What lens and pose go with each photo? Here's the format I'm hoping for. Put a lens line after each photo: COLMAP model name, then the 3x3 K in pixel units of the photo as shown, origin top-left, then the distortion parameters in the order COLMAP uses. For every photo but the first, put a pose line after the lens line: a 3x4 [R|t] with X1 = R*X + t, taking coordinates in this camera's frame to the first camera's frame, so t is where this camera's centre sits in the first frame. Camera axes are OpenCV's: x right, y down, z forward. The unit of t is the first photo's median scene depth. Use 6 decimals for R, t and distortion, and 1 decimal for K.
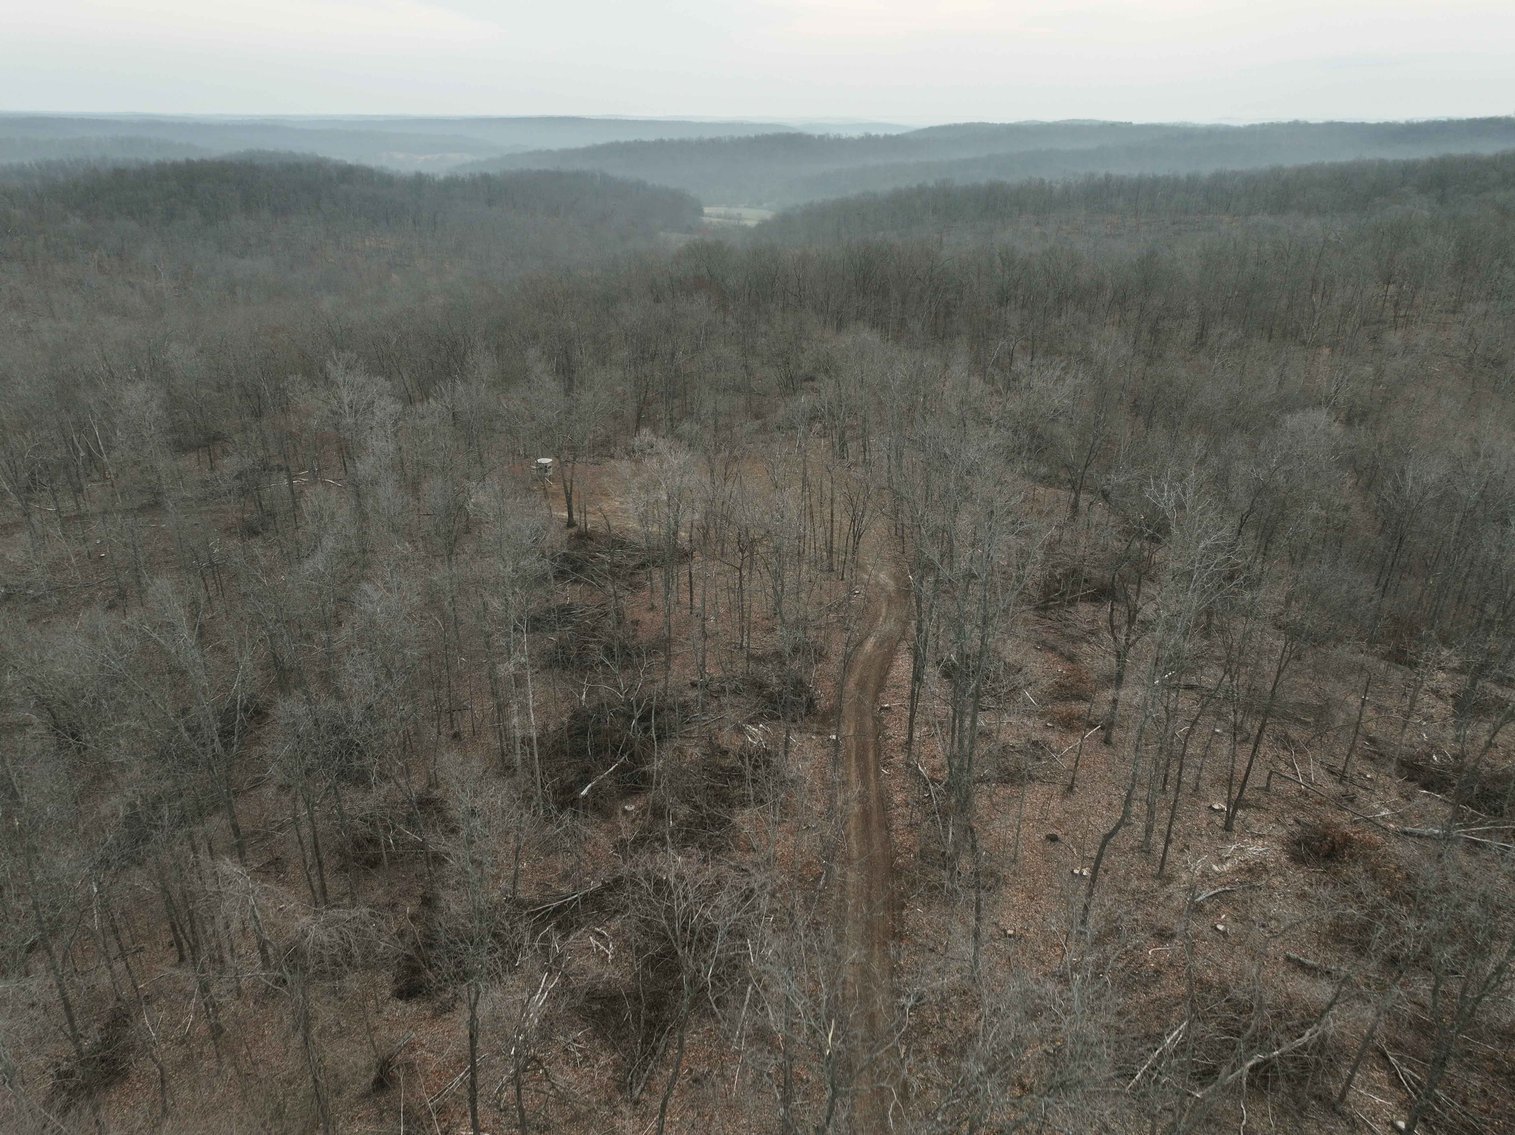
lens RADIAL K [[1055.3, 0, 756.5], [0, 1055.3, 575.6], [0, 0, 1]] dist [-0.005218, 0.022468]
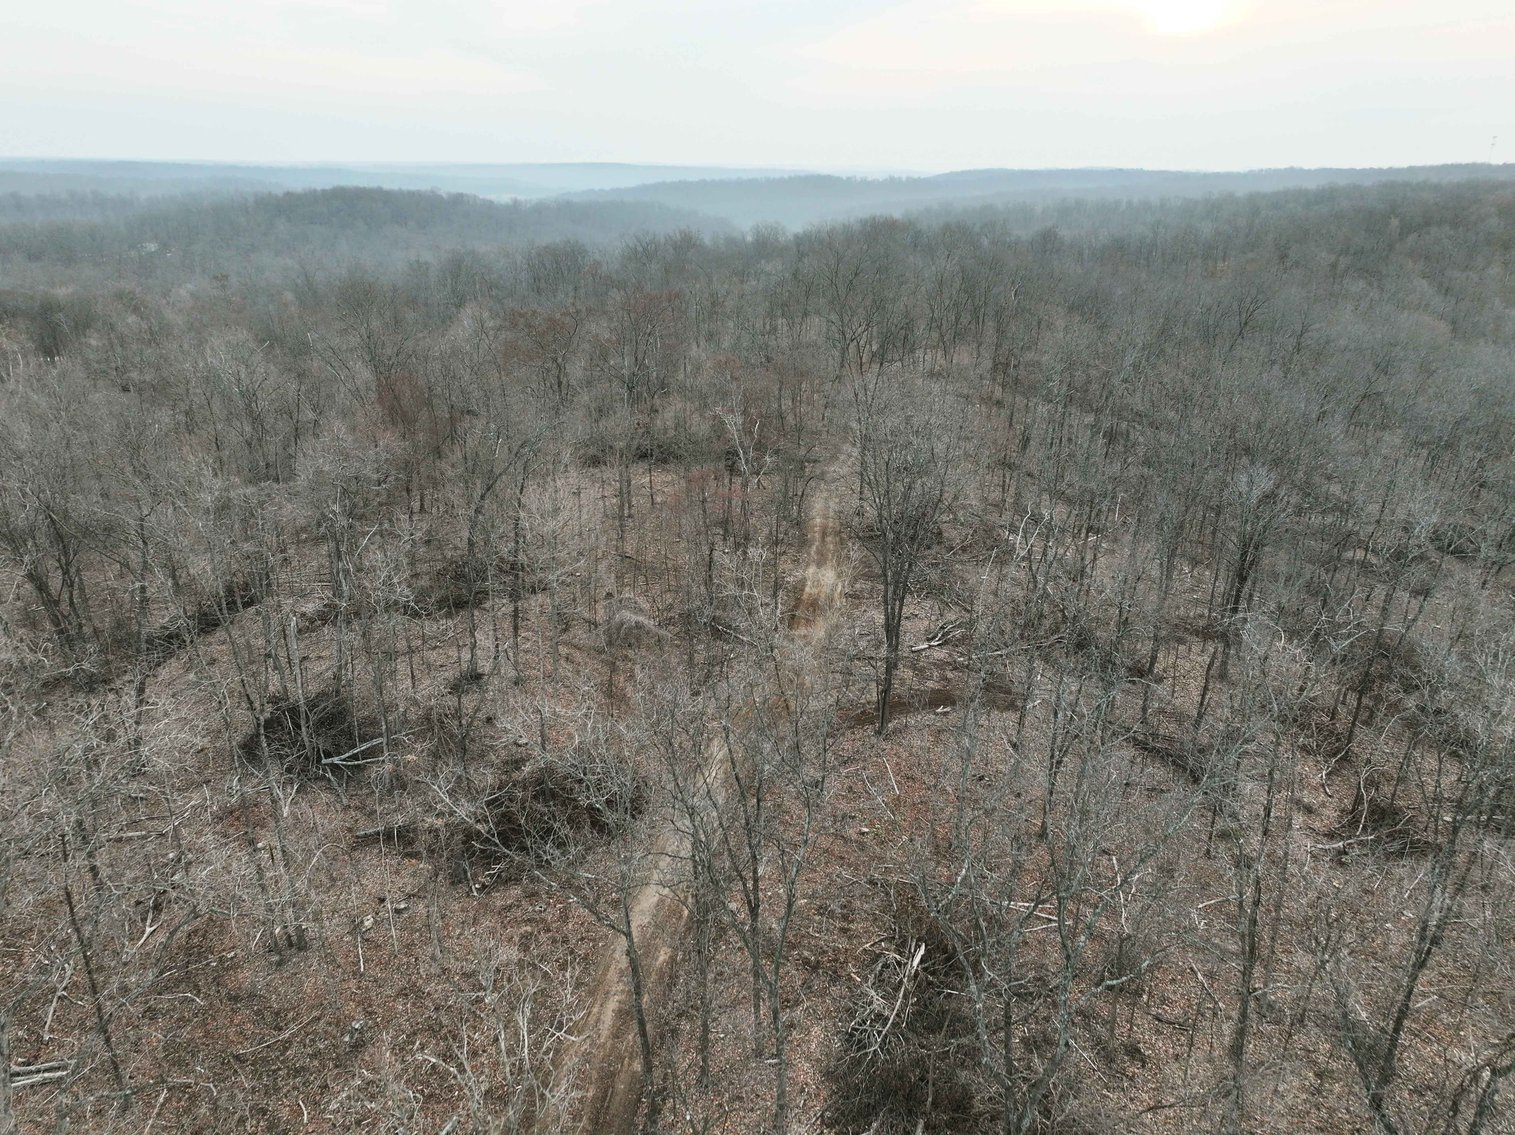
lens RADIAL K [[1055.3, 0, 758.9], [0, 1055.3, 559.8], [0, 0, 1]] dist [-0.005218, 0.022468]
pose [[0.999699, 0.011639, -0.021615, -0.006599], [-0.012753, 0.998559, -0.052123, 0.072132], [0.020977, 0.052383, 0.998407, -0.143638]]
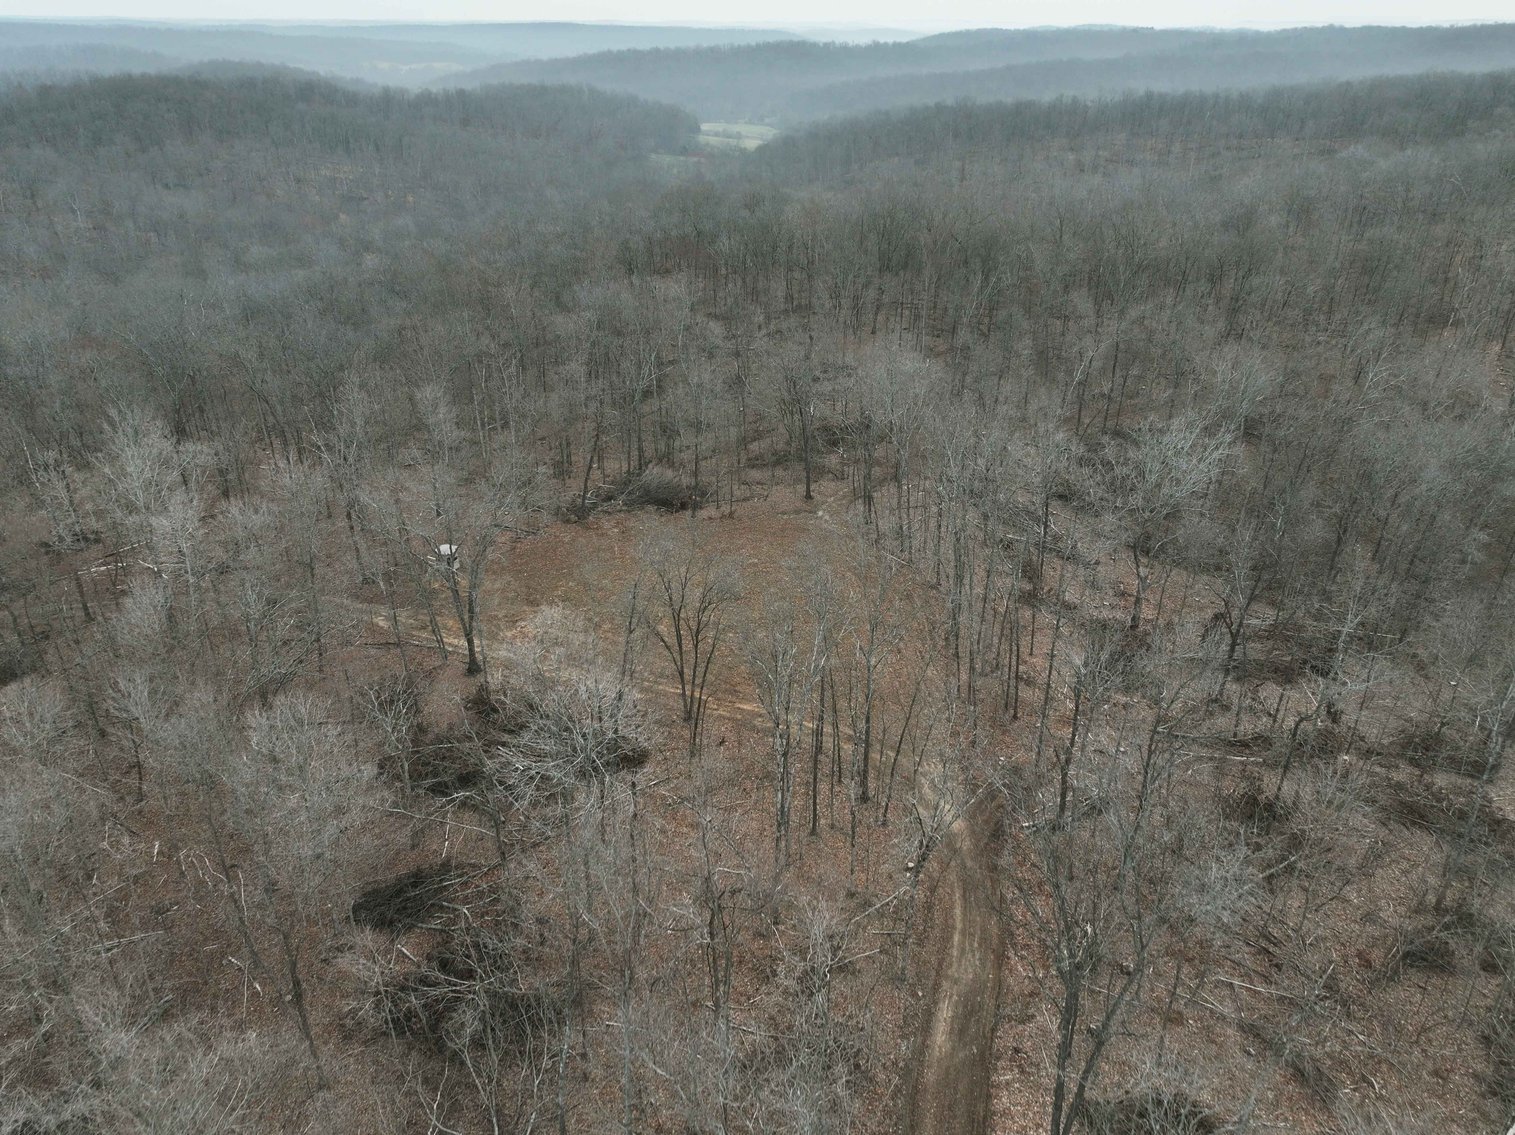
lens RADIAL K [[1055.3, 0, 755.3], [0, 1055.3, 575.3], [0, 0, 1]] dist [-0.005218, 0.022468]
pose [[0.999996, 0.000162, -0.002833, 0.000912], [0.000045, 0.997349, 0.072766, -0.022817], [0.002838, -0.072766, 0.997345, 0.048080]]
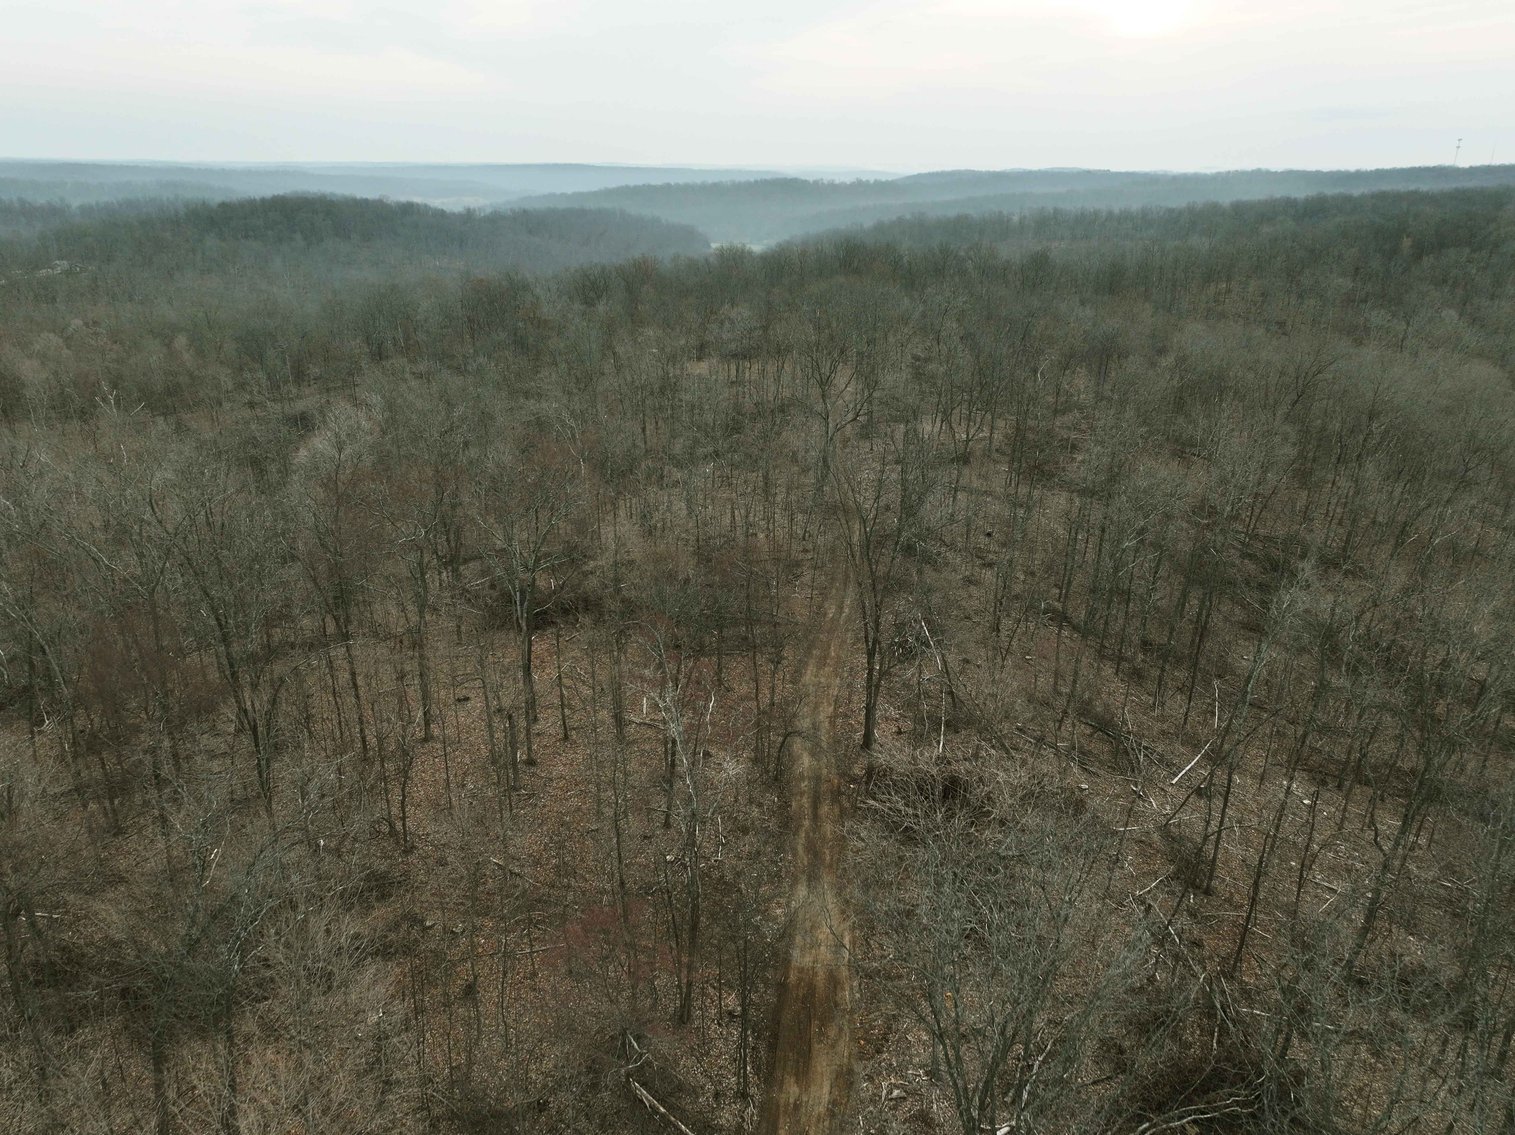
lens RADIAL K [[1055.3, 0, 759.0], [0, 1055.3, 565.8], [0, 0, 1]] dist [-0.005218, 0.022468]
pose [[0.999979, -0.000177, 0.006511, -0.006724], [0.000483, 0.998889, -0.047124, 0.050578], [-0.006495, 0.047126, 0.998868, -0.108630]]
